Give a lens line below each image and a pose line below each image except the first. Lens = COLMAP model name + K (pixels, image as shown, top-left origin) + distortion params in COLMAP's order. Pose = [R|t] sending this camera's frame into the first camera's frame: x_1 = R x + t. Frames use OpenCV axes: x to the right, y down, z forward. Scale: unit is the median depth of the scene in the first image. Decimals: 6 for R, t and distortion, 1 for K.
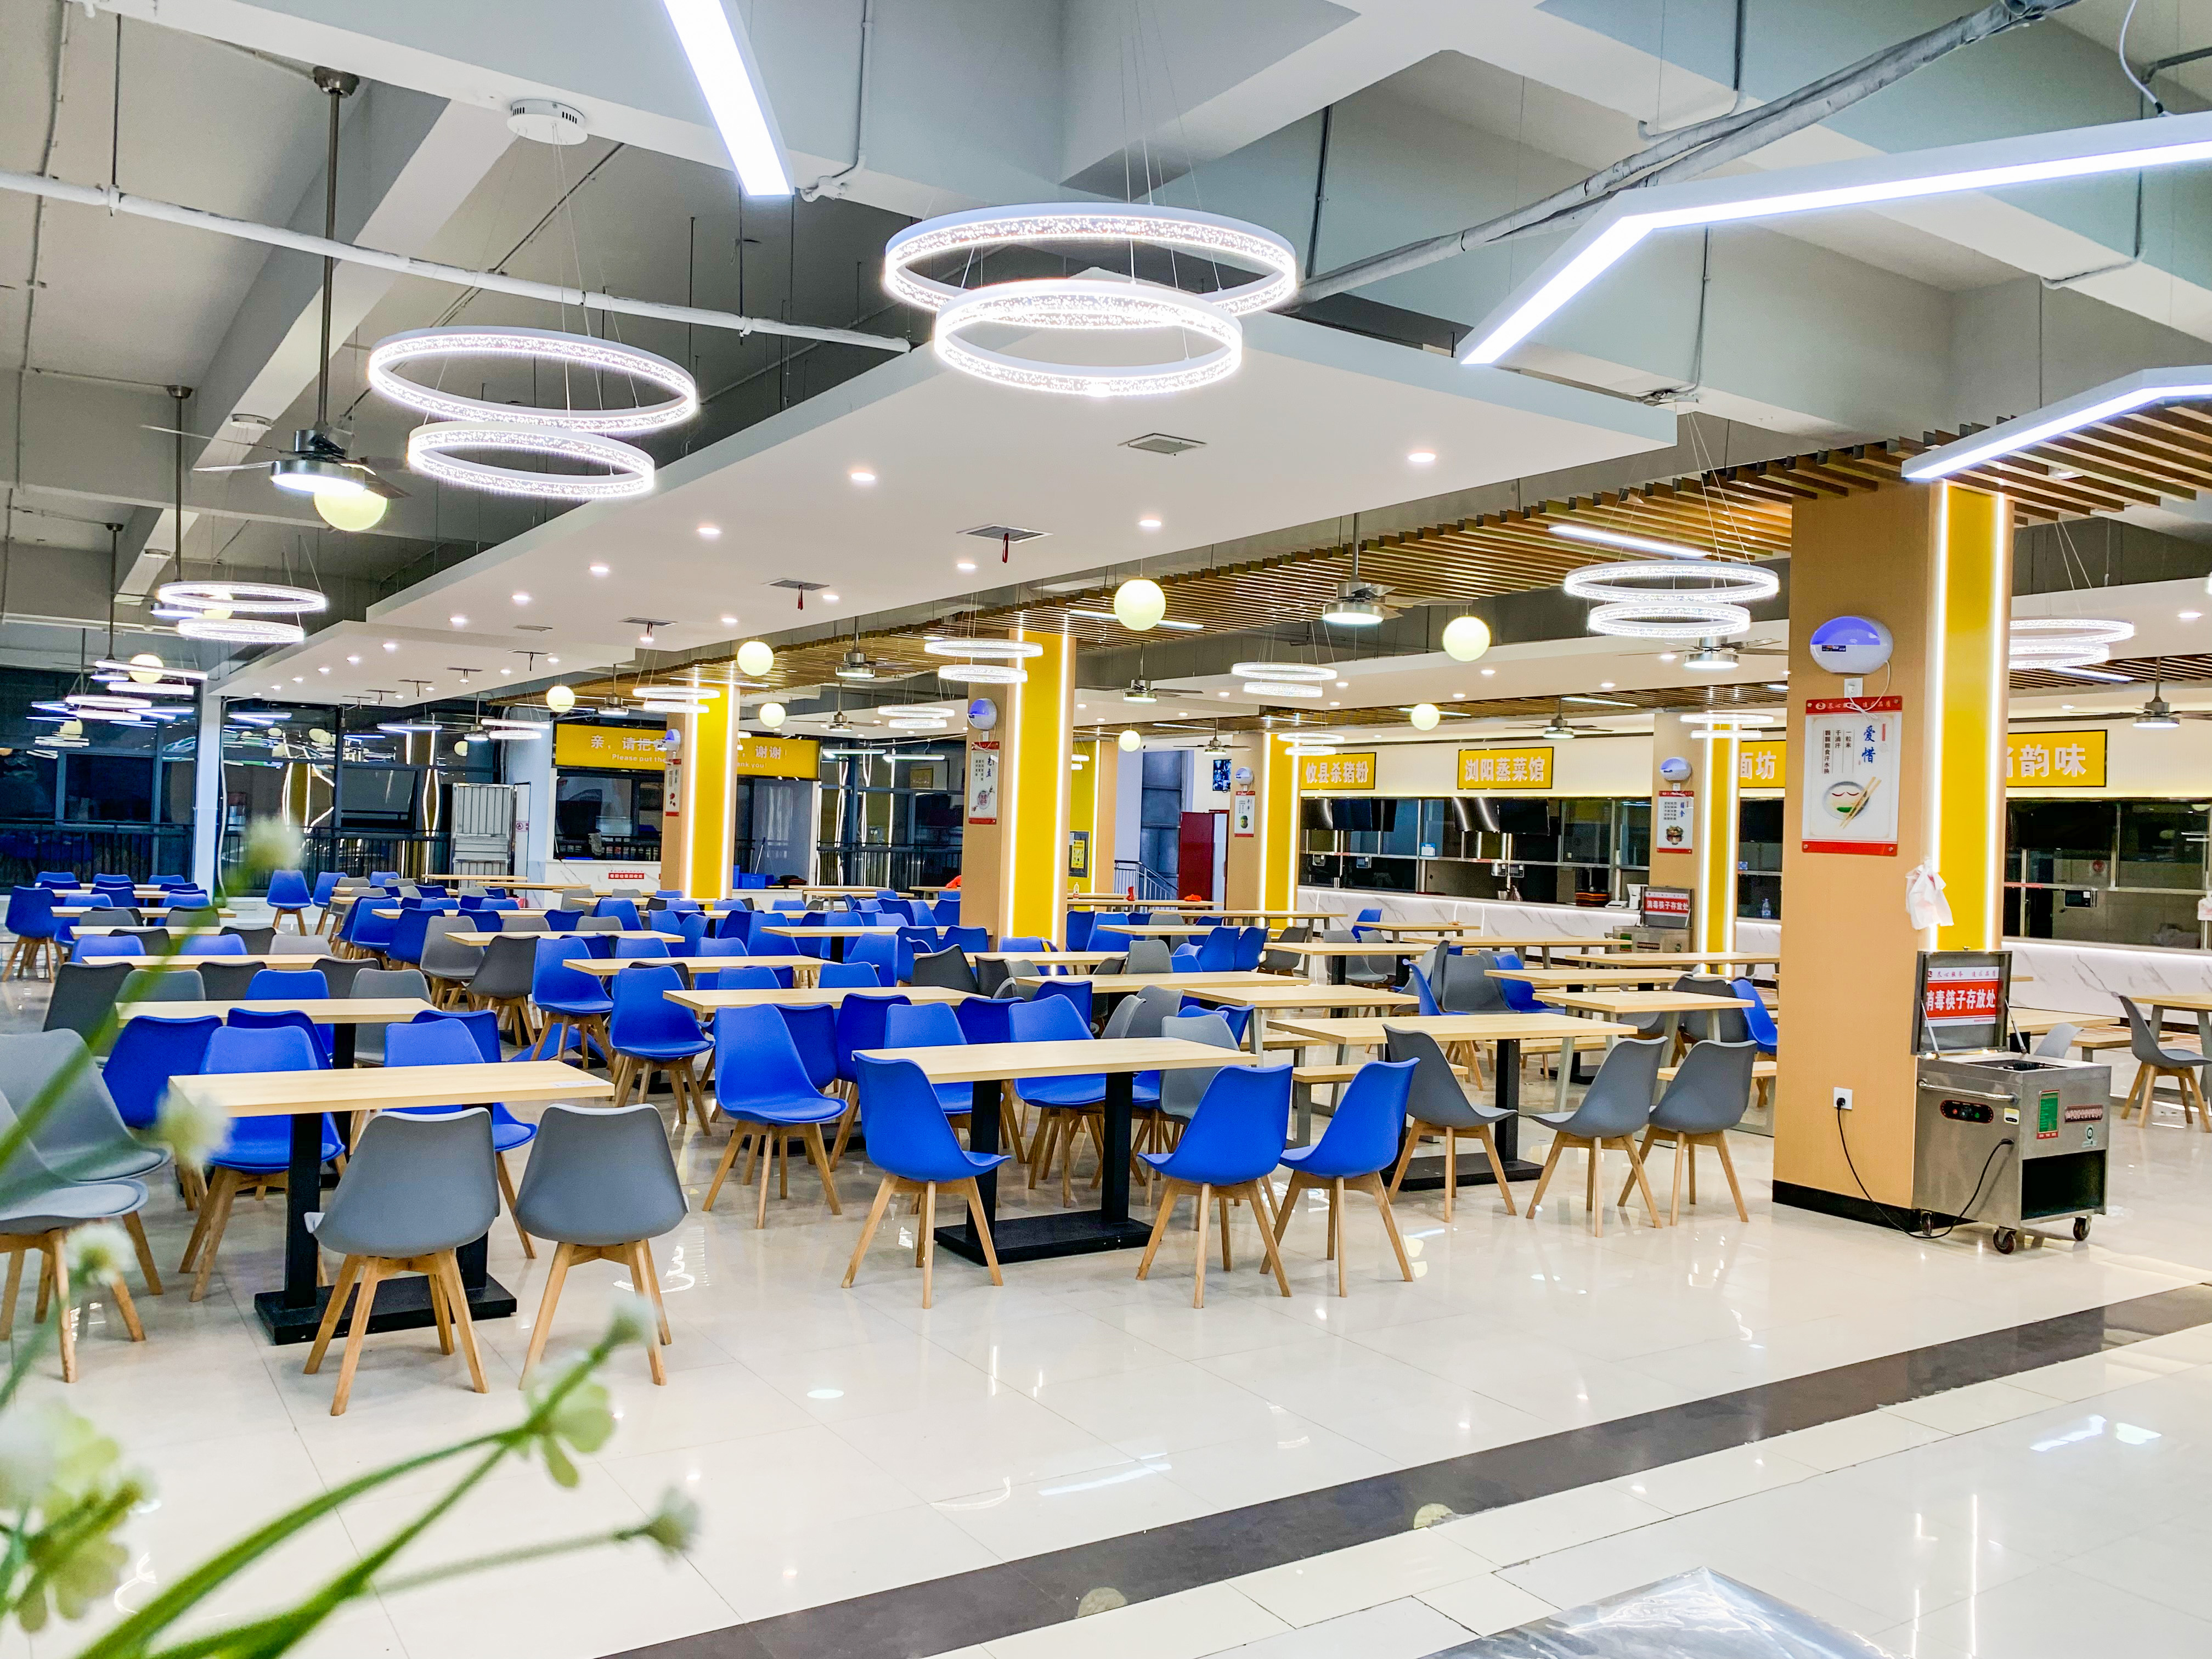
lens RADIAL K [[1693.5, 0, 1106.0], [0, 1693.5, 829.5], [0, 0, 1]] dist [0.058015, -0.080408]
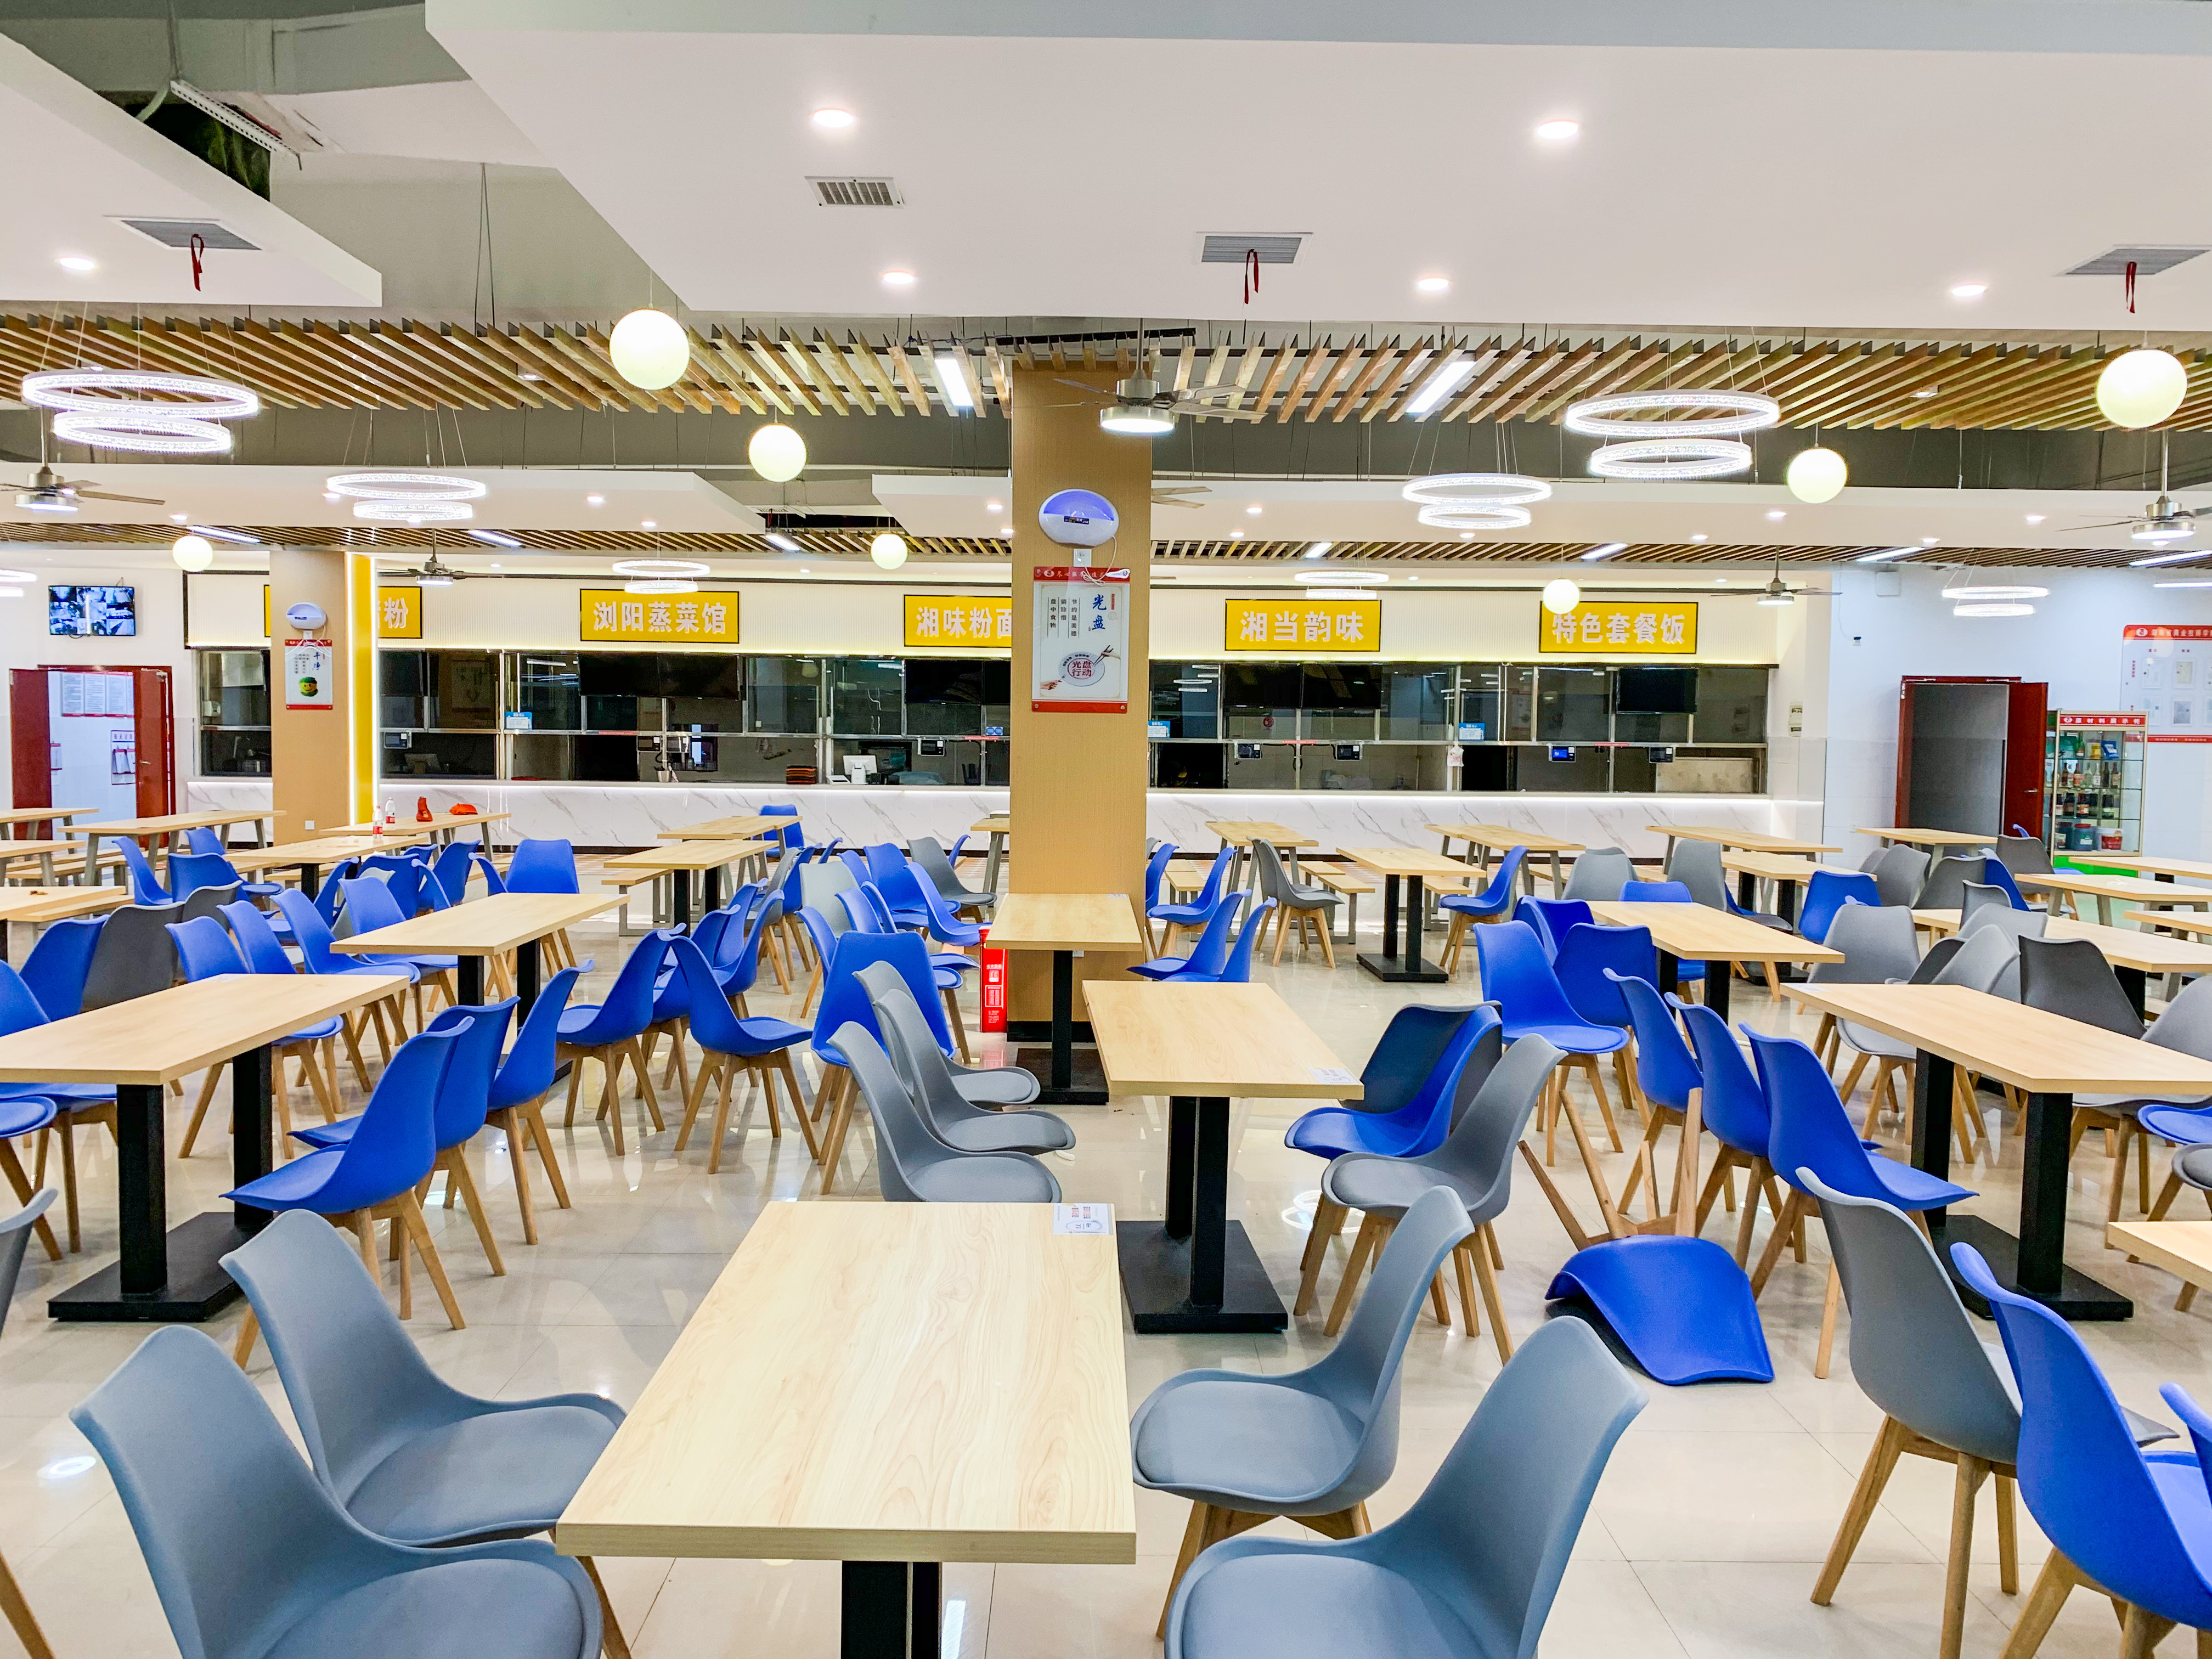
lens RADIAL K [[1693.5, 0, 1106.0], [0, 1693.5, 829.5], [0, 0, 1]] dist [0.058015, -0.080408]
pose [[0.566482, -0.080064, 0.820175, -0.364565], [0.006243, 0.995657, 0.092883, -0.010975], [-0.824050, -0.047496, 0.564522, 0.429429]]
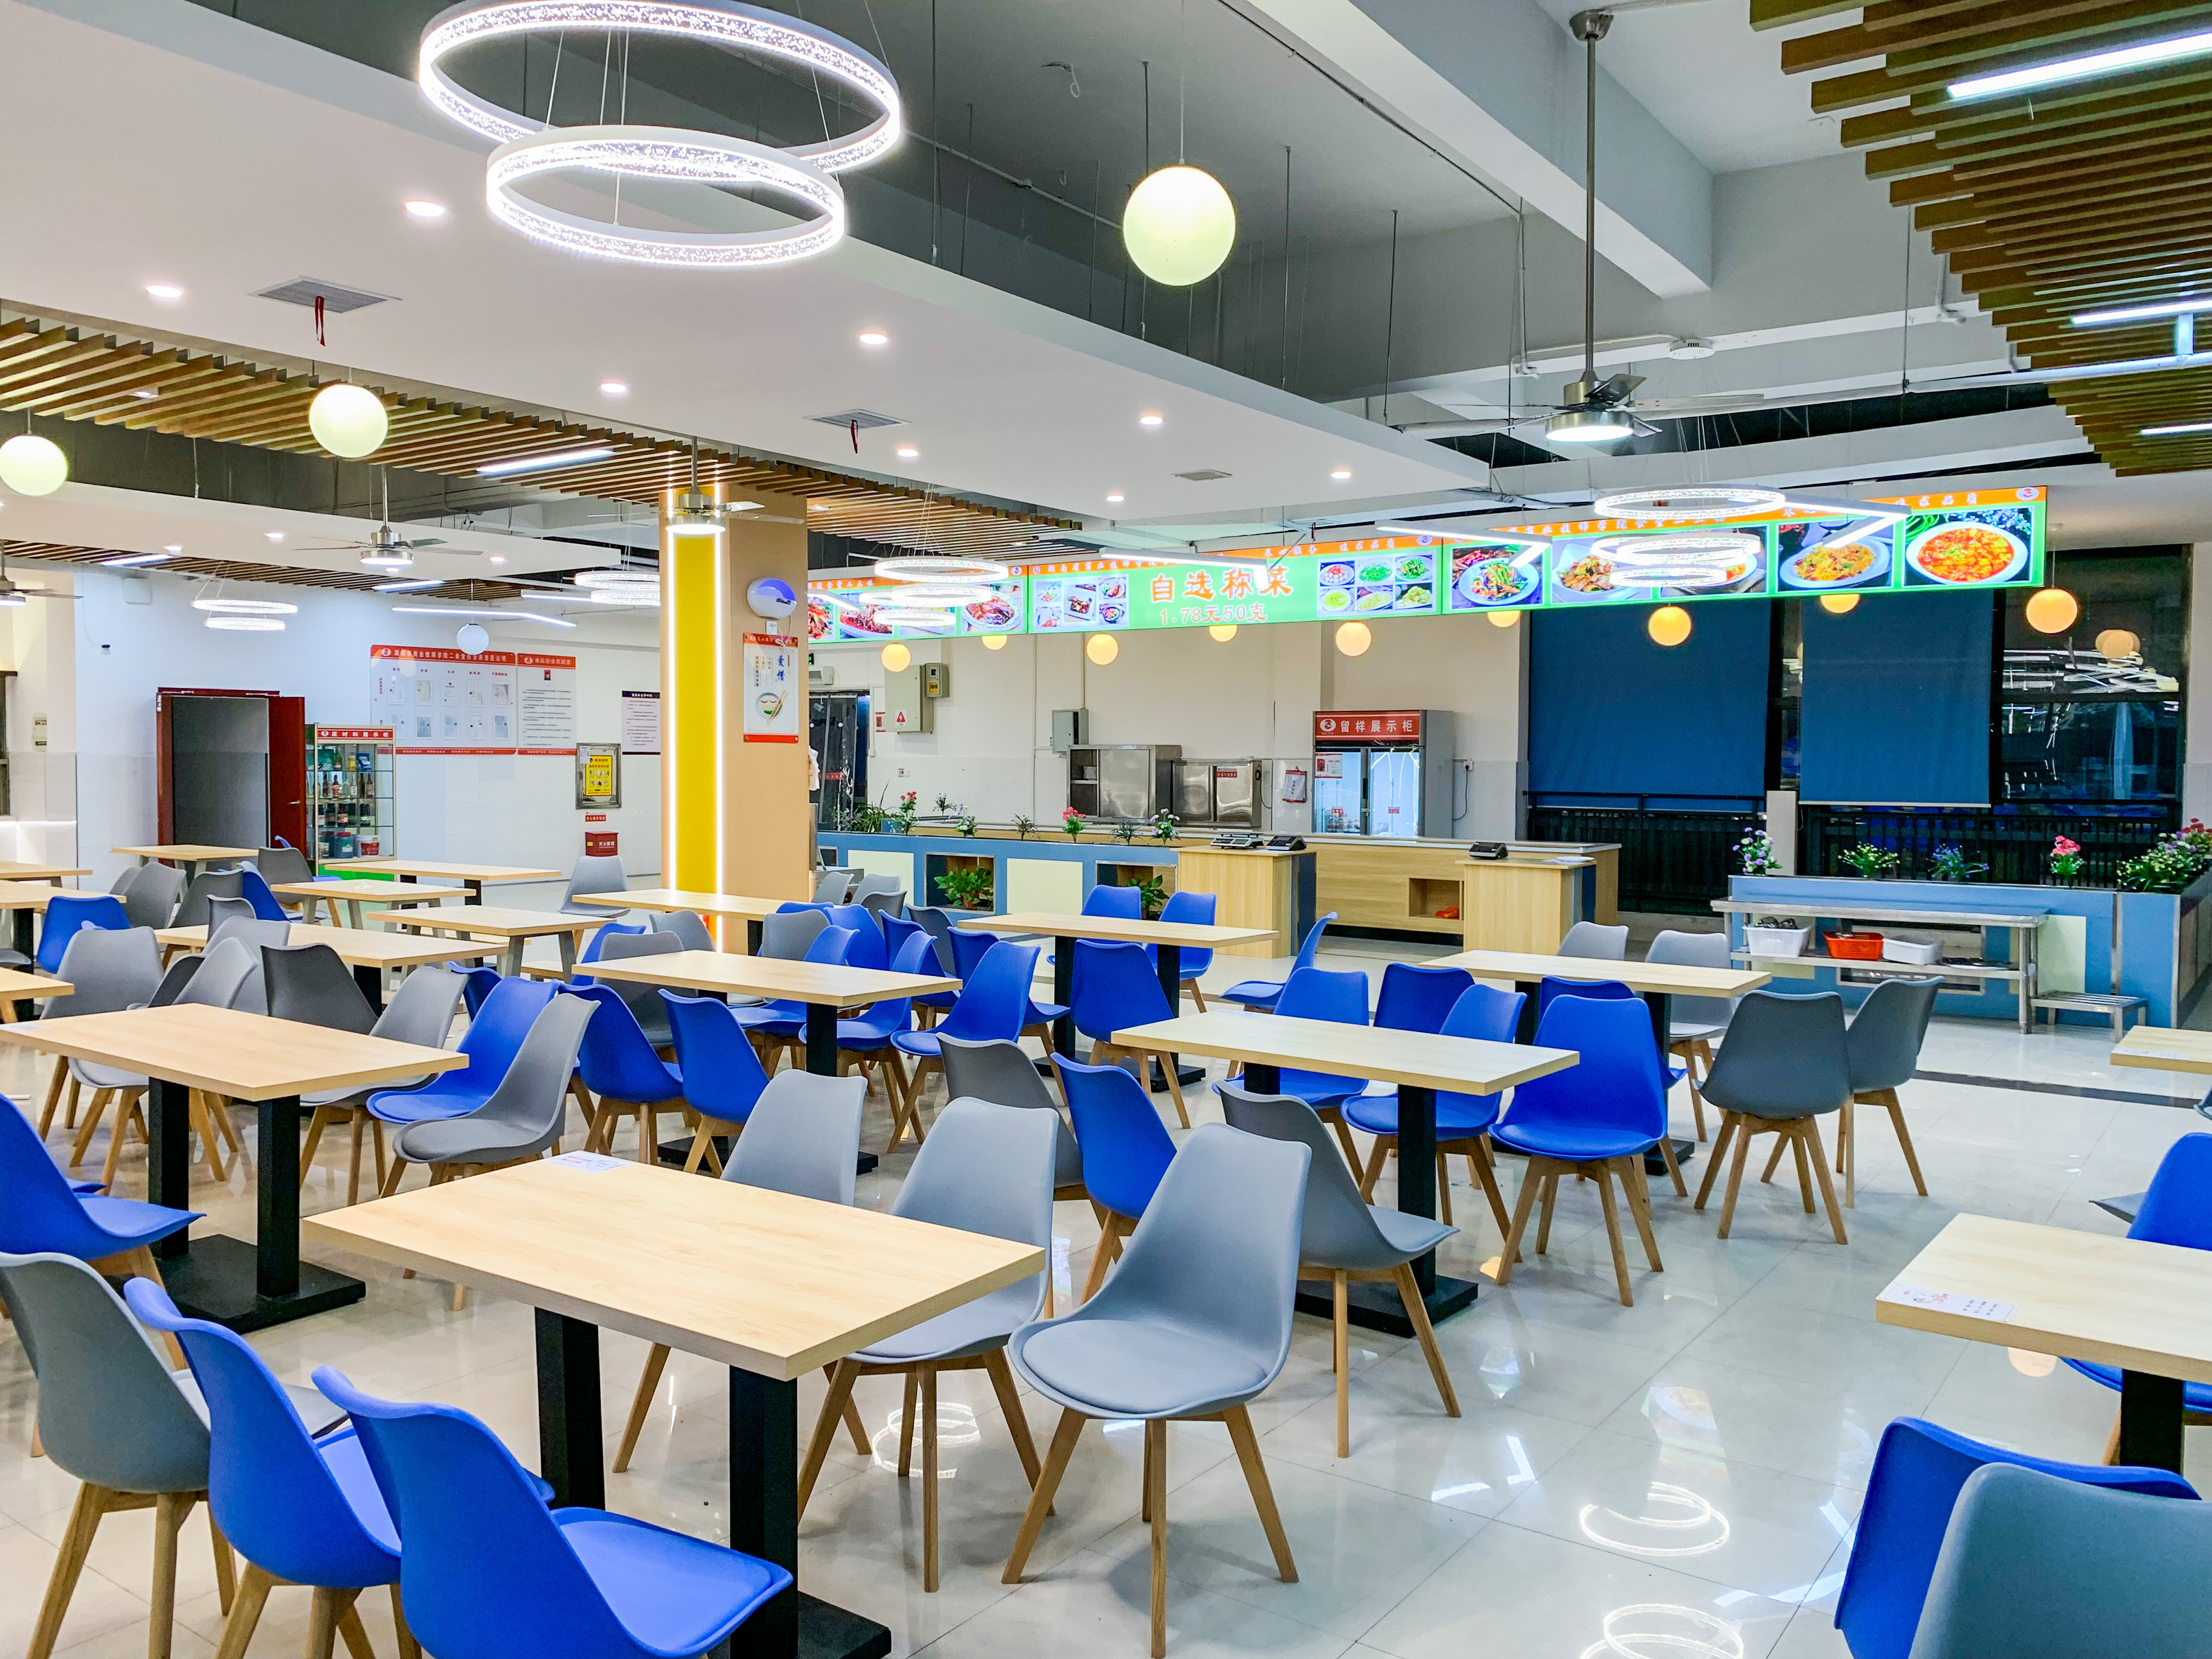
lens RADIAL K [[1712.8, 0, 1094.9], [0, 1712.8, 834.3], [0, 0, 1]] dist [0.010959, 0.003094]
pose [[-0.320628, -0.082776, 0.943581, -0.360995], [-0.020182, 0.996545, 0.080564, -0.010722], [-0.946990, 0.006788, -0.321191, 0.421619]]
